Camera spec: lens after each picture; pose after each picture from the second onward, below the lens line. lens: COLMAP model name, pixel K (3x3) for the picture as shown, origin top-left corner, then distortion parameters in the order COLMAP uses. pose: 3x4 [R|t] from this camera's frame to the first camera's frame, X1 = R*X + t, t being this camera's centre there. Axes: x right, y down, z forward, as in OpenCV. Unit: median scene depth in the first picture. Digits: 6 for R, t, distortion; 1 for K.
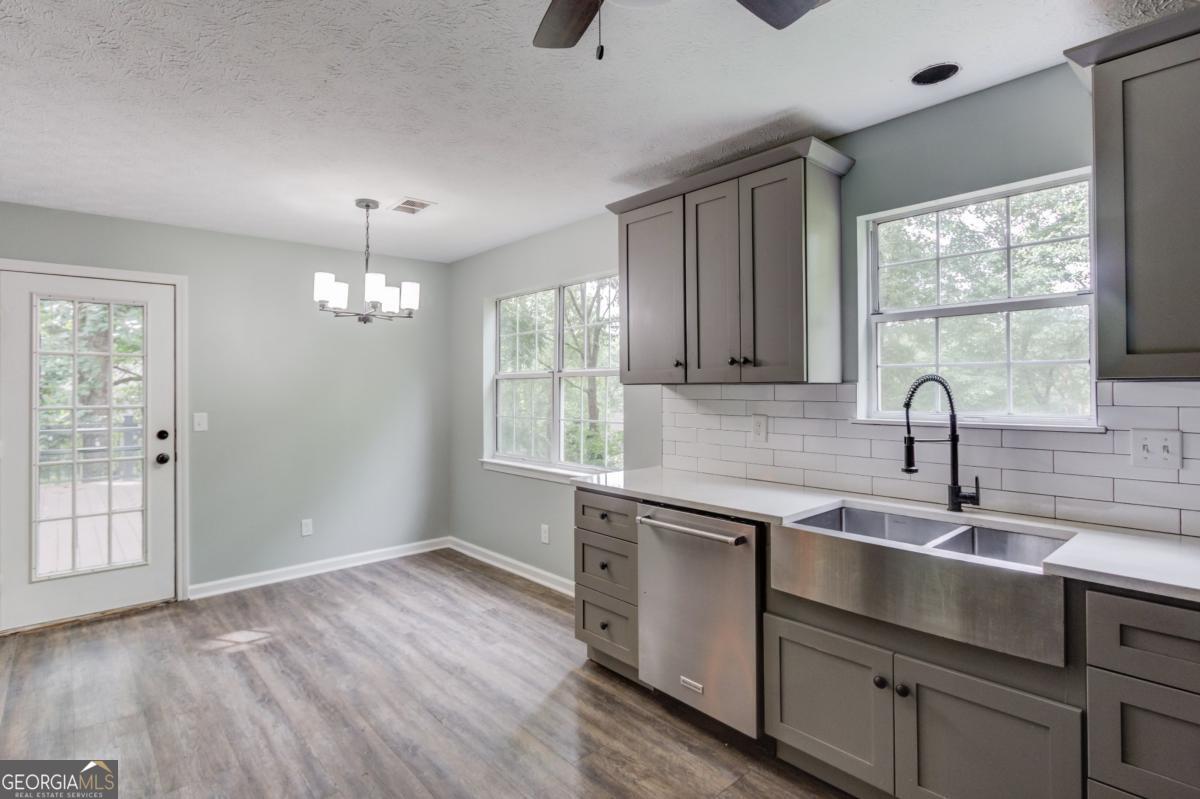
lens RADIAL K [[602.0, 0, 598.9], [0, 602.0, 381.4], [0, 0, 1]] dist [0.000388, 0.000558]
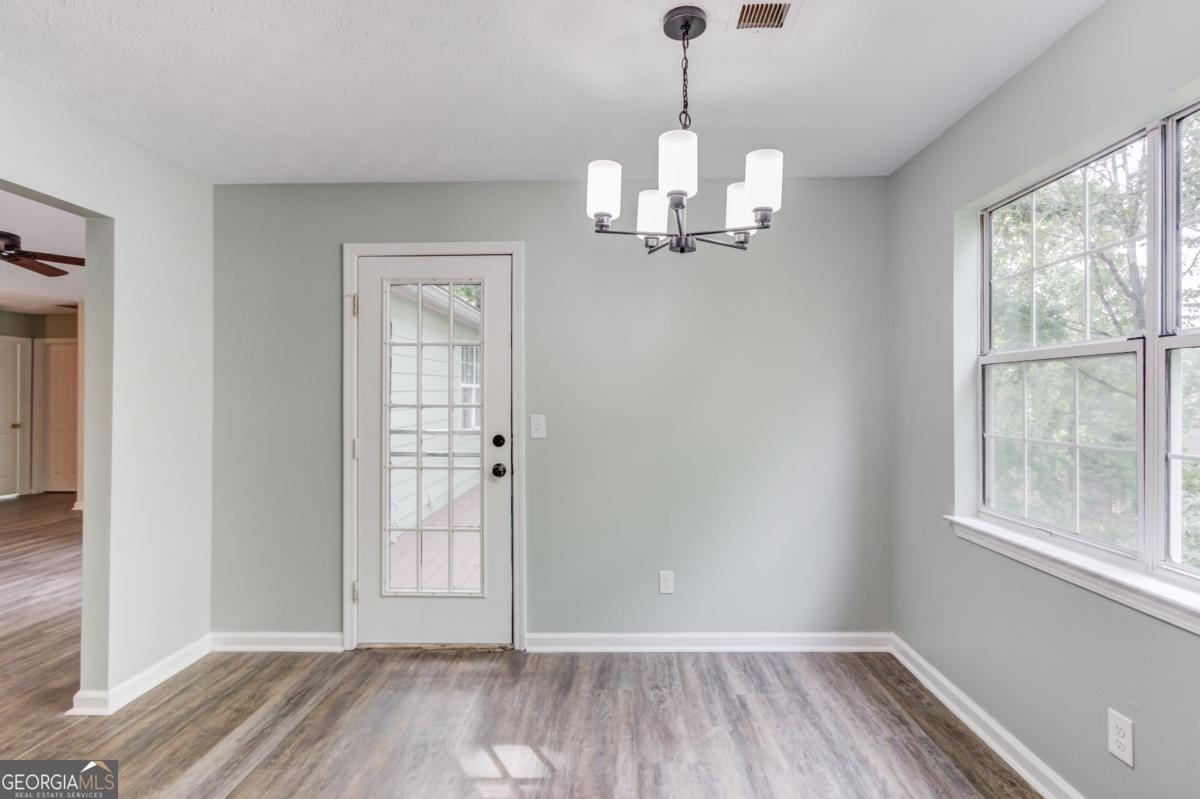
lens RADIAL K [[588.9, 0, 604.5], [0, 588.9, 393.3], [0, 0, 1]] dist [-0.000762, 0.000178]
pose [[0.731175, 0.002055, -0.682187, -0.082334], [0.005196, 0.999950, 0.008581, 0.019302], [0.682170, -0.009819, 0.731128, 0.531671]]
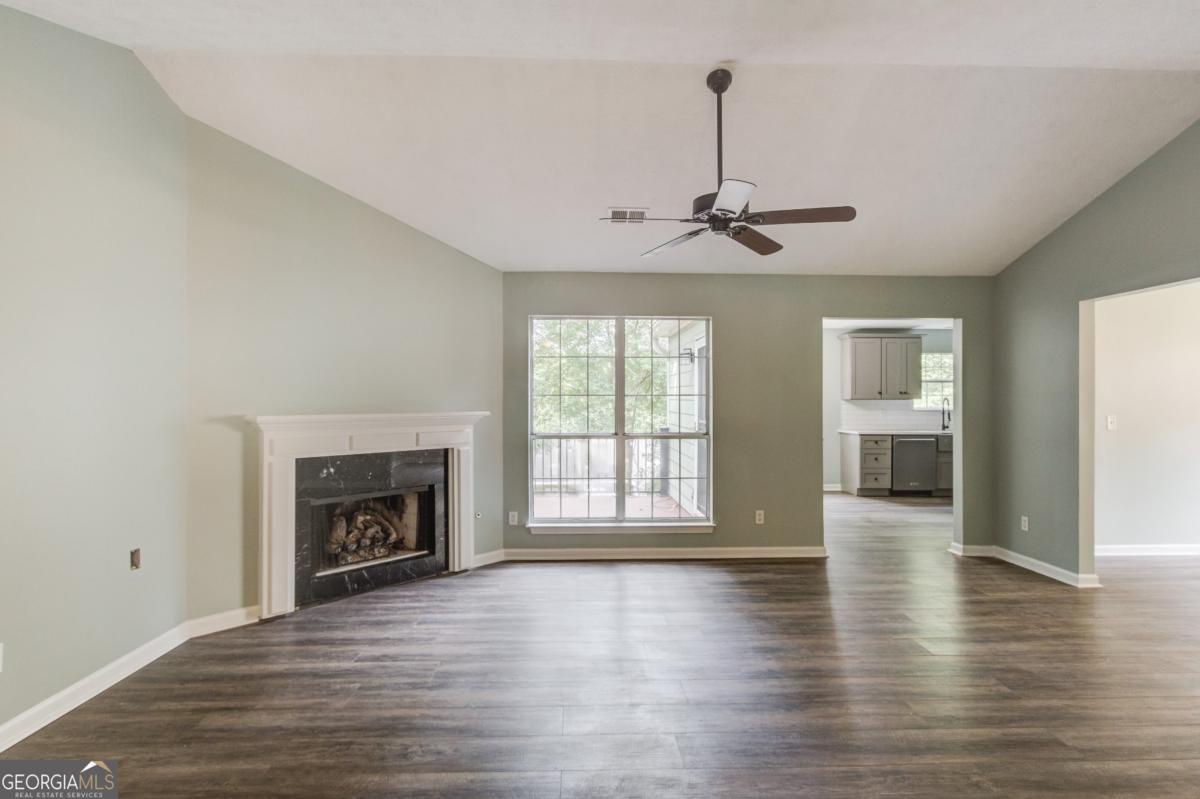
lens RADIAL K [[579.7, 0, 600.0], [0, 579.7, 399.5], [0, 0, 1]] dist [-0.001188, 0.001510]
pose [[0.634938, 0.013246, 0.772450, -2.319473], [-0.013735, 0.999889, -0.005856, 0.032526], [-0.772441, -0.006892, 0.635049, 0.169901]]
